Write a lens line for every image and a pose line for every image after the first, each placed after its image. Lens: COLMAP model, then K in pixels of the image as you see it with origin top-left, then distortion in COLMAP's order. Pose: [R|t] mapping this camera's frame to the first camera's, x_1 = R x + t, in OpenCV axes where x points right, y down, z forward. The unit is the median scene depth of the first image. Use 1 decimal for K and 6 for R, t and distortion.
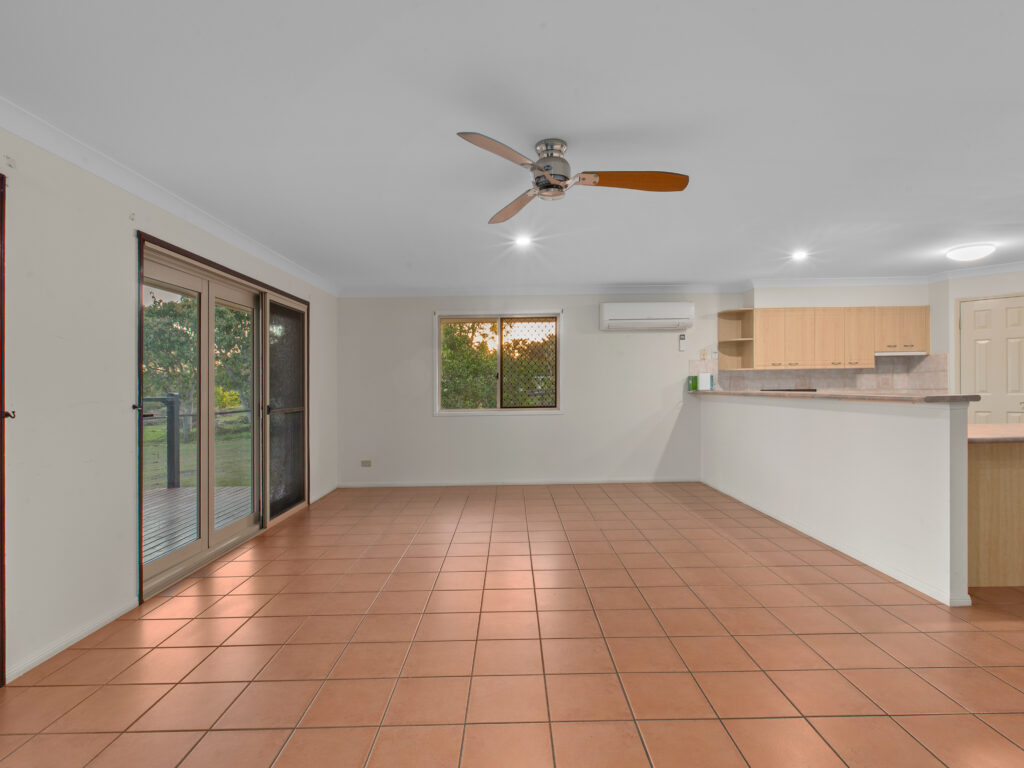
lens RADIAL K [[517.1, 0, 514.8], [0, 517.1, 393.0], [0, 0, 1]] dist [0.004745, -0.000016]
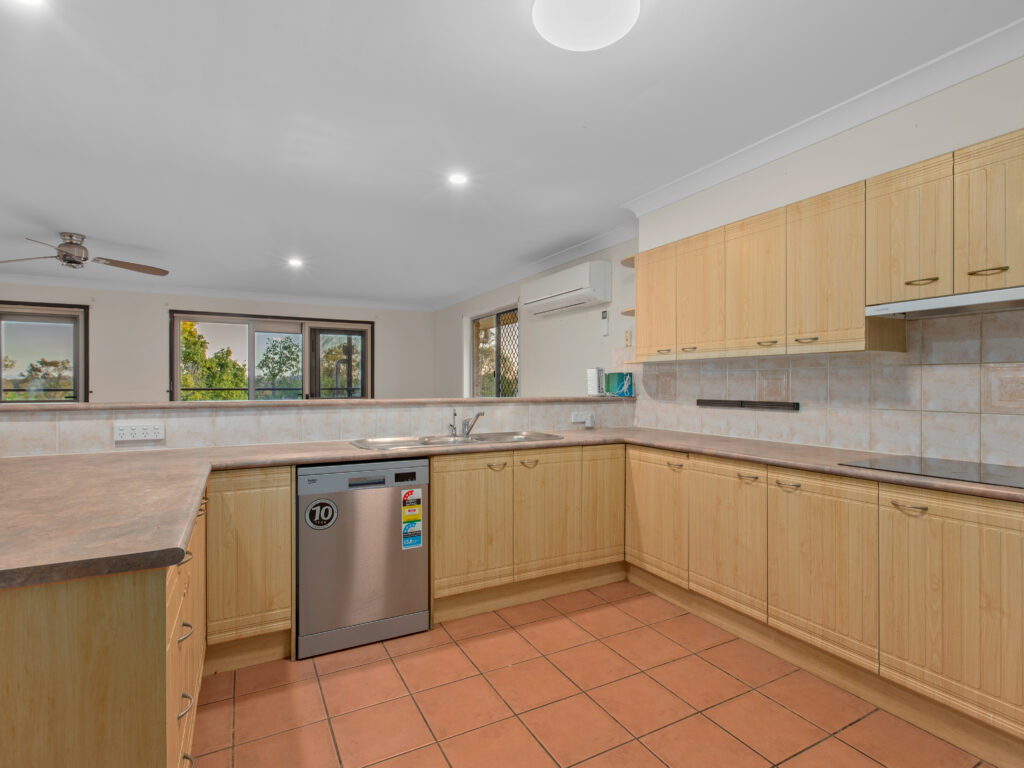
lens RADIAL K [[517.1, 0, 513.7], [0, 517.1, 382.3], [0, 0, 1]] dist [0.004745, -0.000016]
pose [[0.464496, 0.011926, -0.885495, 0.899497], [-0.019443, 0.999806, 0.003266, -0.022404], [0.885362, 0.015700, 0.464638, 0.617539]]
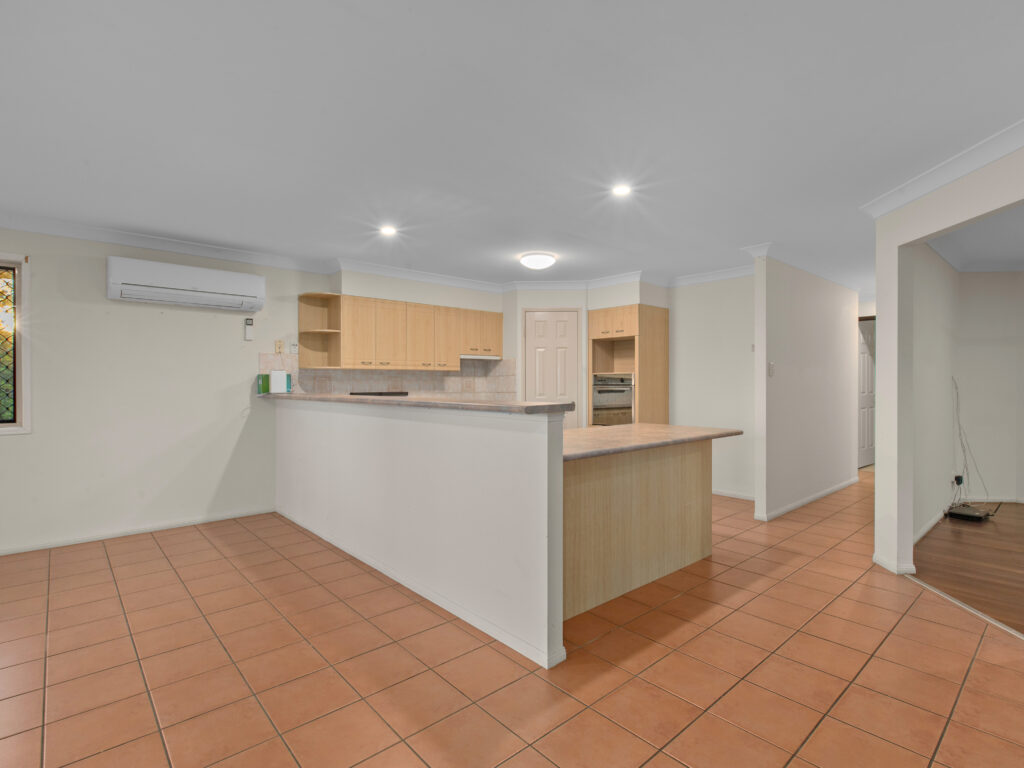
lens RADIAL K [[517.1, 0, 513.6], [0, 517.1, 390.2], [0, 0, 1]] dist [0.004745, -0.000016]
pose [[0.750798, 0.003844, 0.660521, 0.122741], [-0.000001, 0.999983, -0.005819, -0.005376], [-0.660532, 0.004368, 0.750785, 0.196773]]
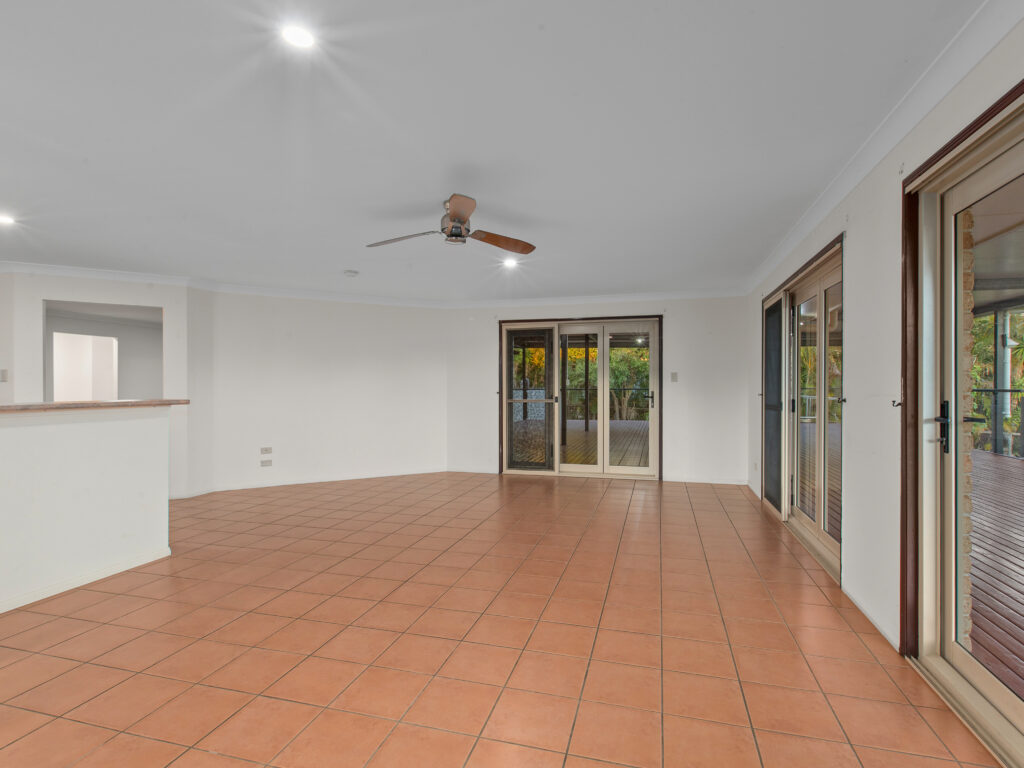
lens RADIAL K [[517.1, 0, 508.9], [0, 517.1, 387.1], [0, 0, 1]] dist [0.004745, -0.000016]
pose [[-0.959168, 0.015120, 0.282433, -0.185537], [0.018170, 0.999801, 0.008185, -0.010921], [-0.282254, 0.012982, -0.959252, 0.941843]]
